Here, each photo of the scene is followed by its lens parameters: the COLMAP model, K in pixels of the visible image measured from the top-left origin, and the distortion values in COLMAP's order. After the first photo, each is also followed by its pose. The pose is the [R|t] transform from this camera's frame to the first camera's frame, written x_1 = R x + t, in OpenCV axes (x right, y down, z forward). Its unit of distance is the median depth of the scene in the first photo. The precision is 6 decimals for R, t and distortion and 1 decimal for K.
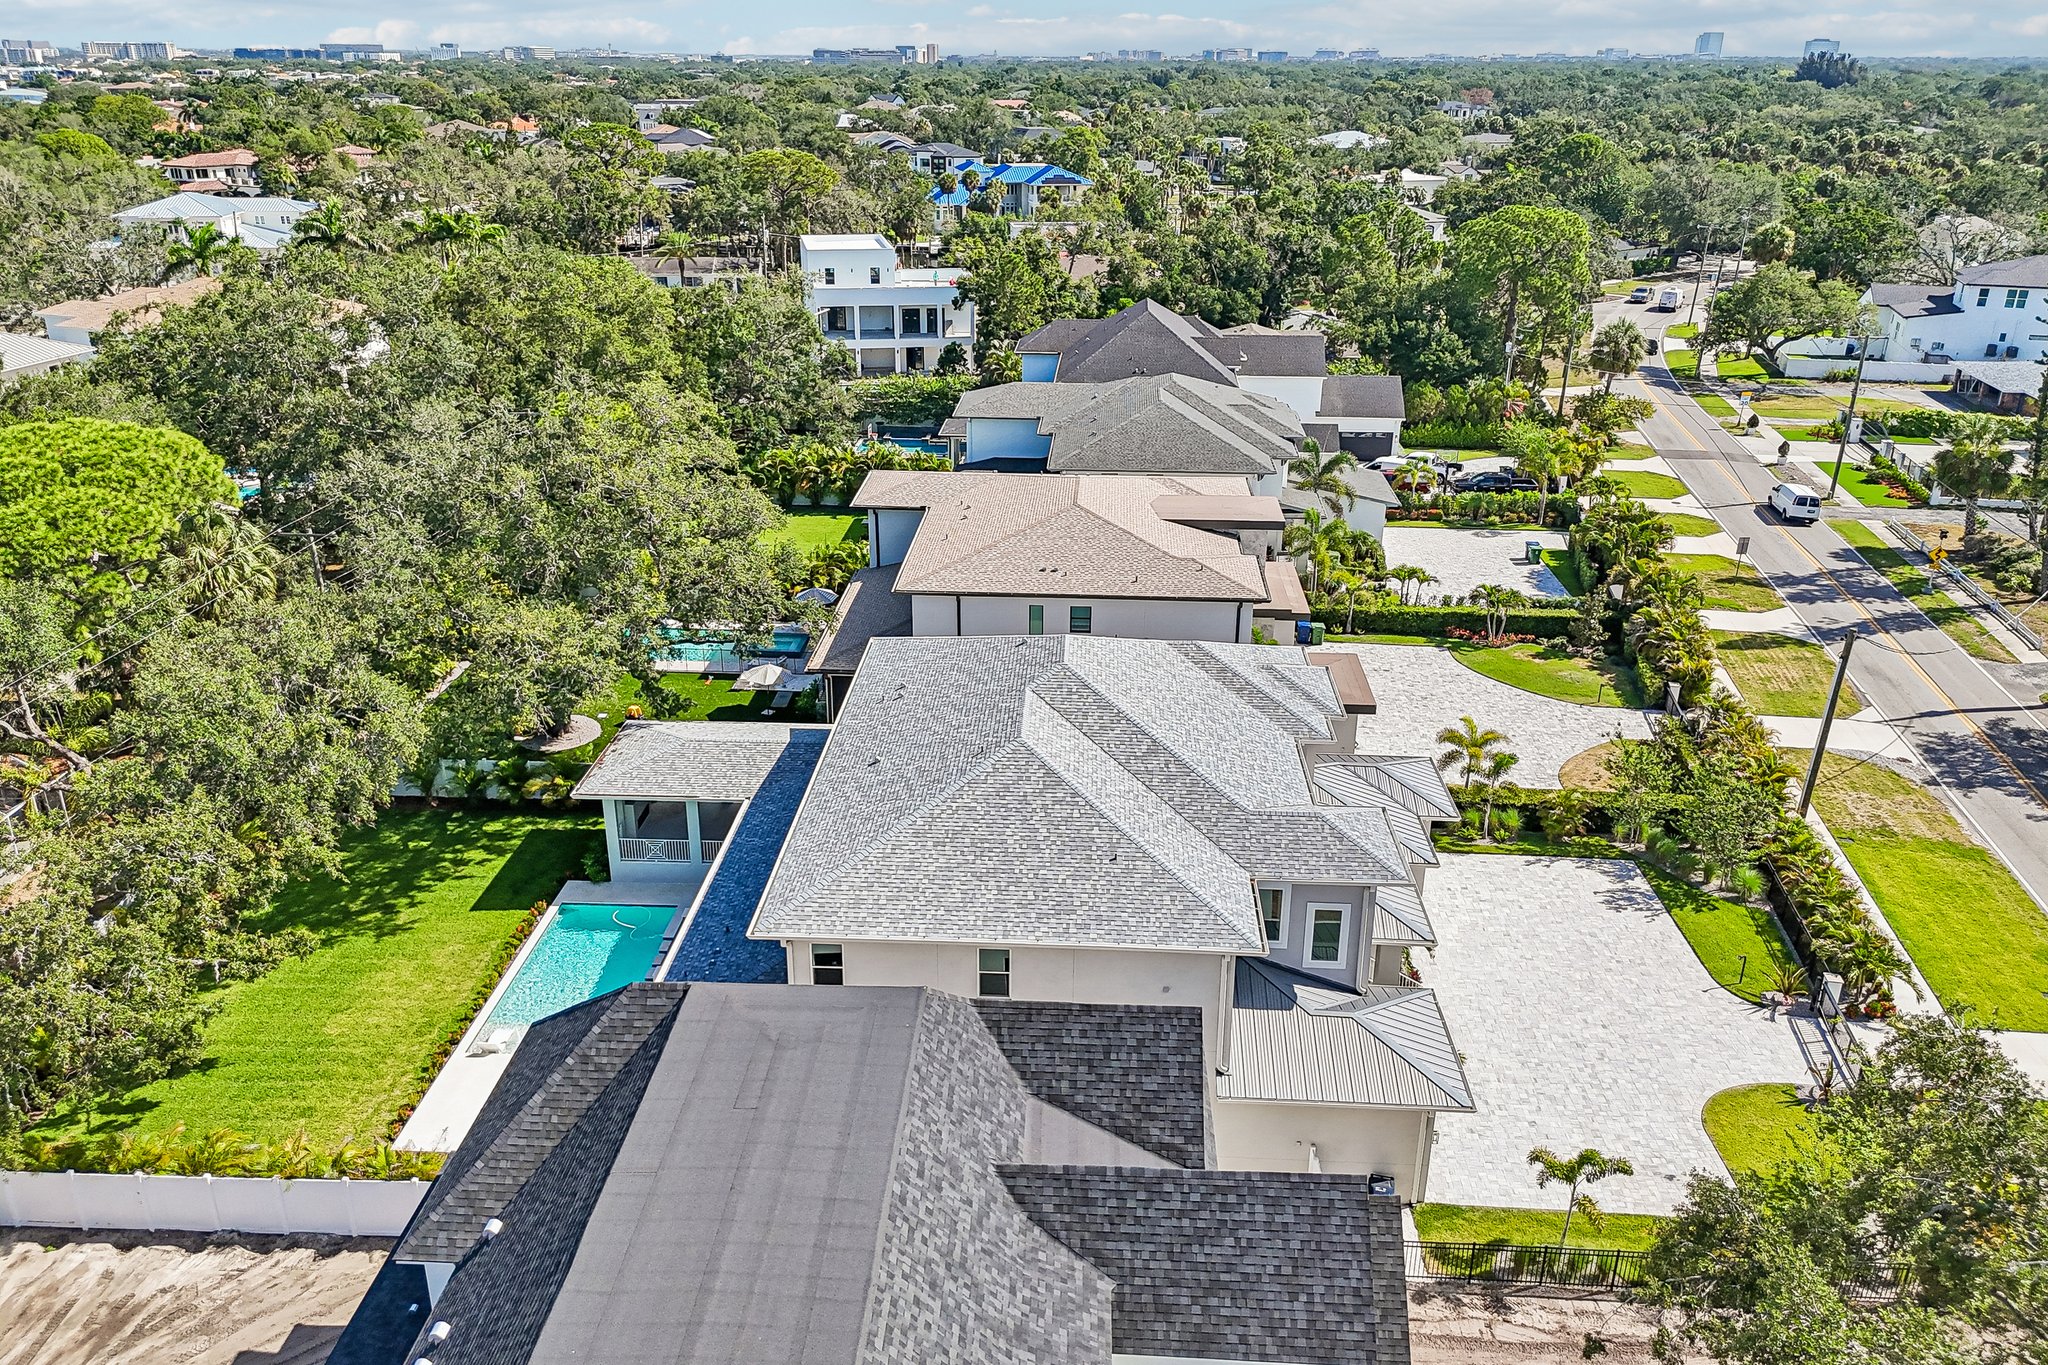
lens RADIAL K [[1524.6, 0, 1017.0], [0, 1524.6, 671.4], [0, 0, 1]] dist [0.062724, -0.066318]
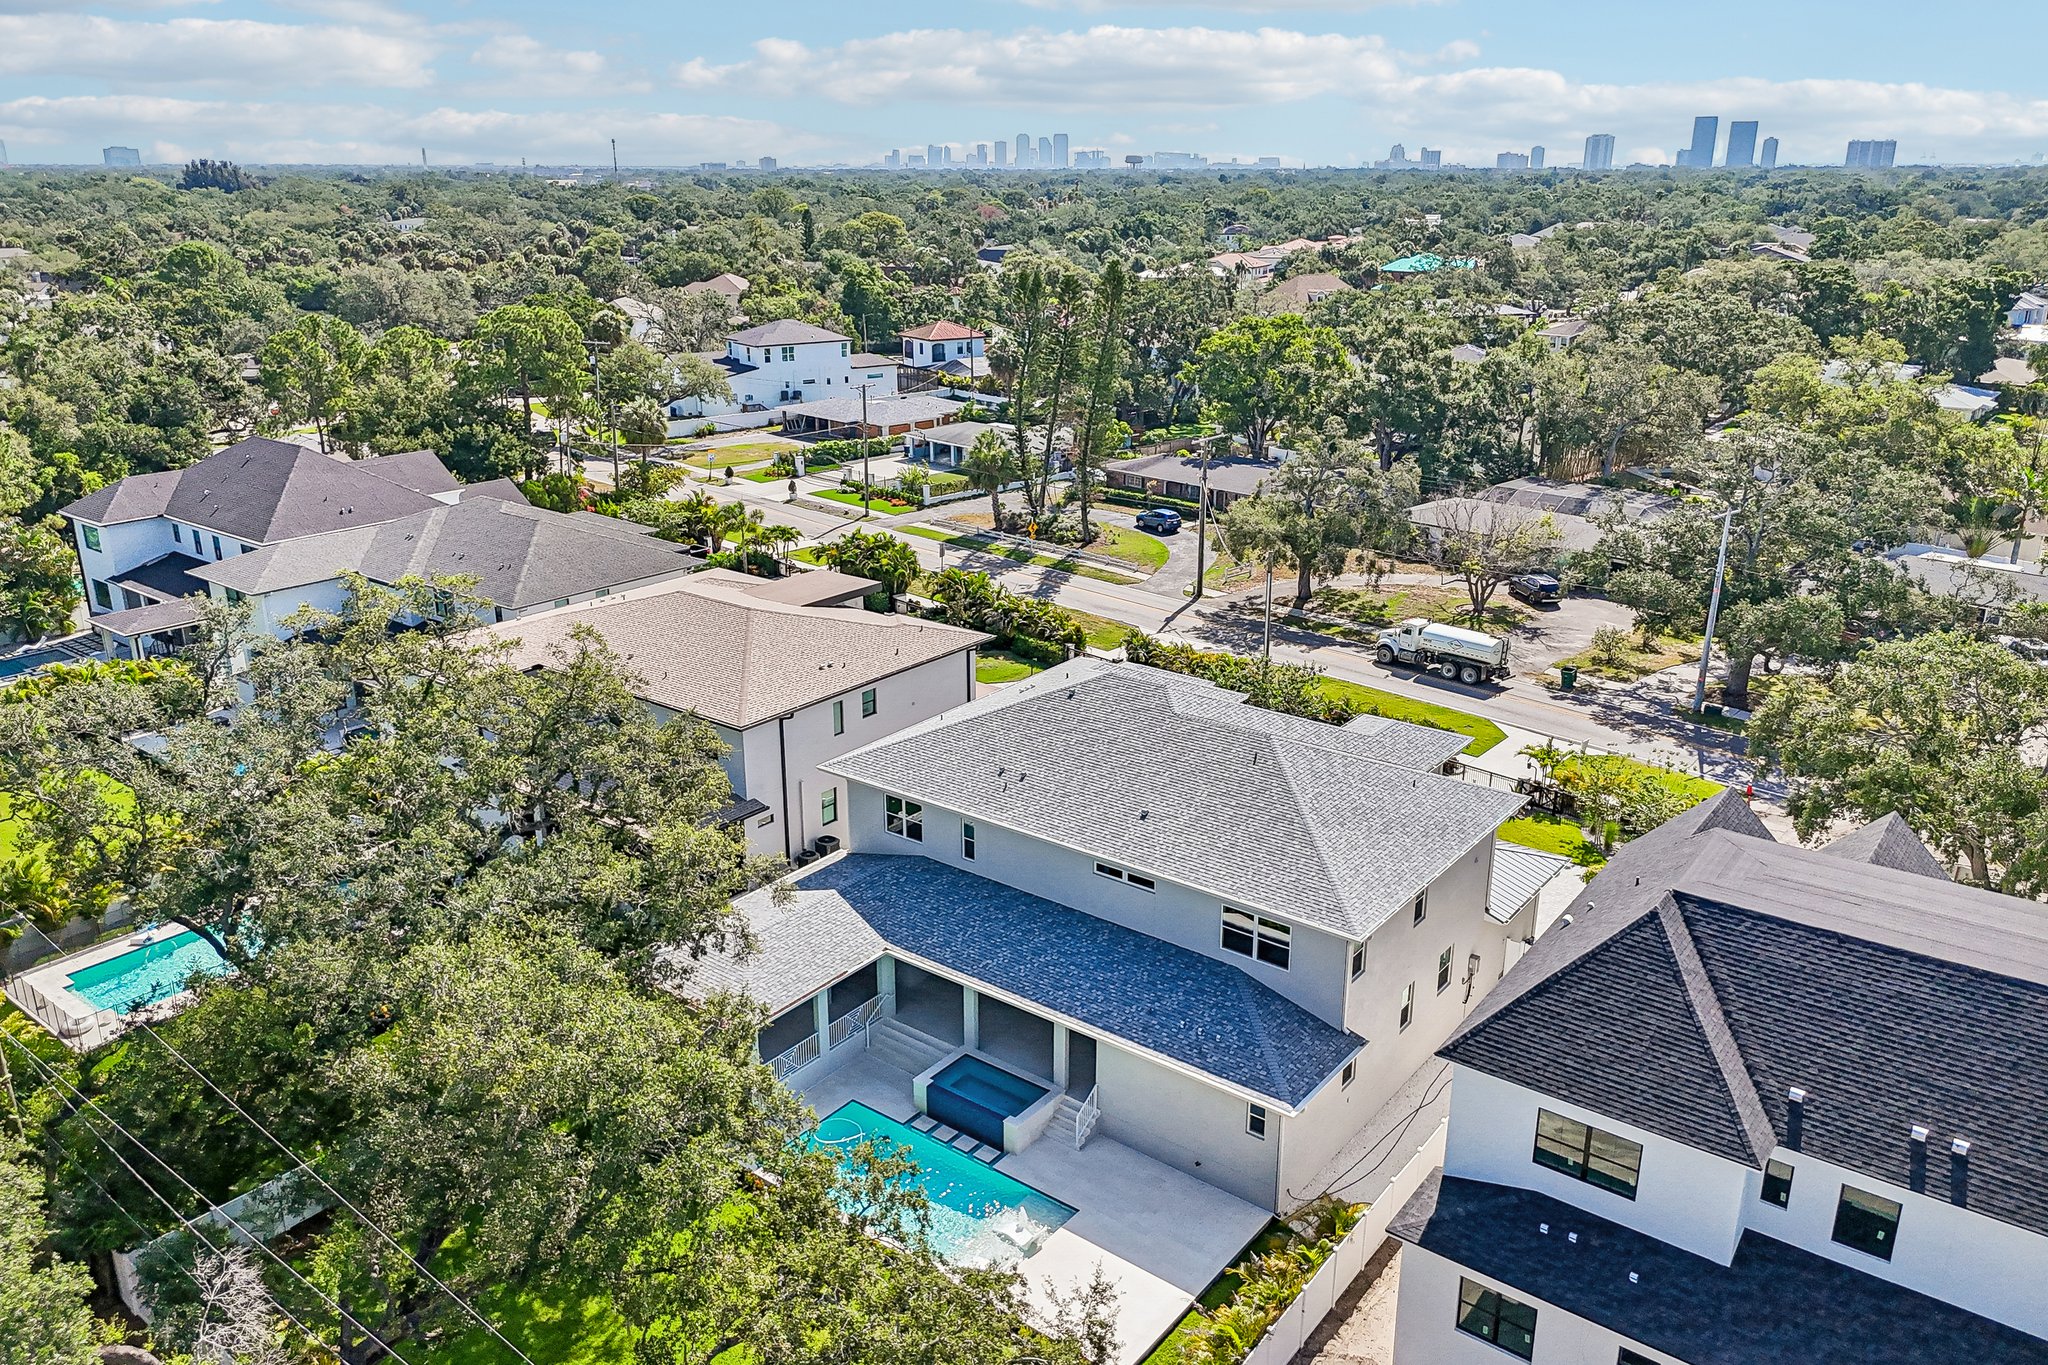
lens RADIAL K [[1524.6, 0, 1021.2], [0, 1524.6, 663.6], [0, 0, 1]] dist [0.062724, -0.066318]
pose [[0.564266, -0.258451, 0.784097, -0.800170], [0.309297, 0.946746, 0.089481, -0.136194], [-0.765467, 0.192028, 0.614155, 0.323678]]
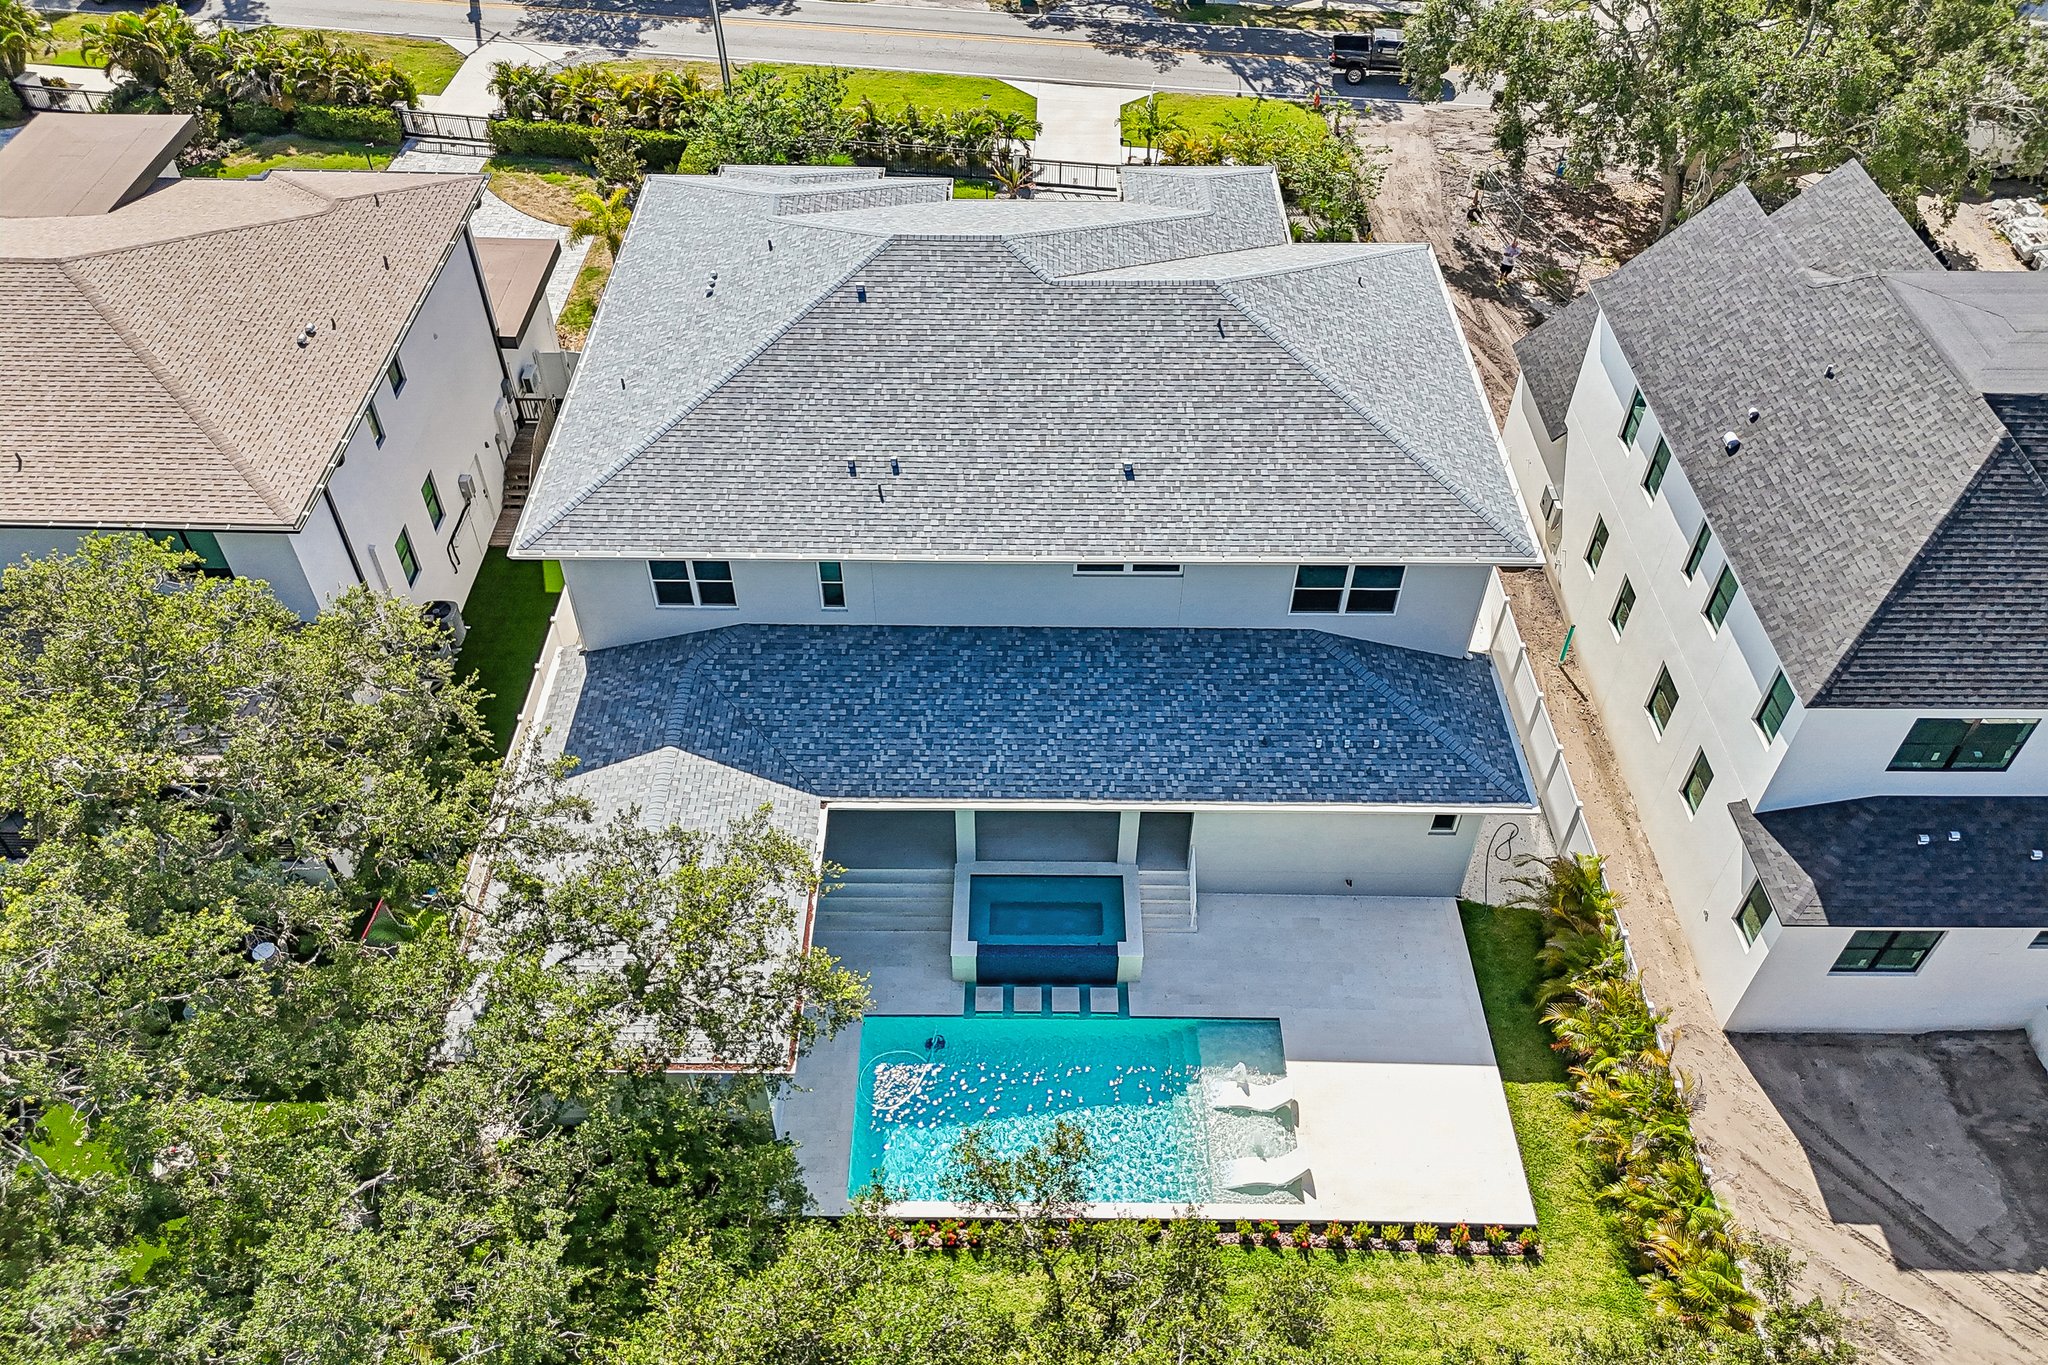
lens RADIAL K [[1524.6, 0, 1016.3], [0, 1524.6, 677.5], [0, 0, 1]] dist [0.062724, -0.066318]
pose [[-0.053578, -0.706583, 0.705598, -0.551951], [0.362832, 0.644542, 0.672992, -0.314390], [-0.930313, 0.292072, 0.221838, 0.772516]]
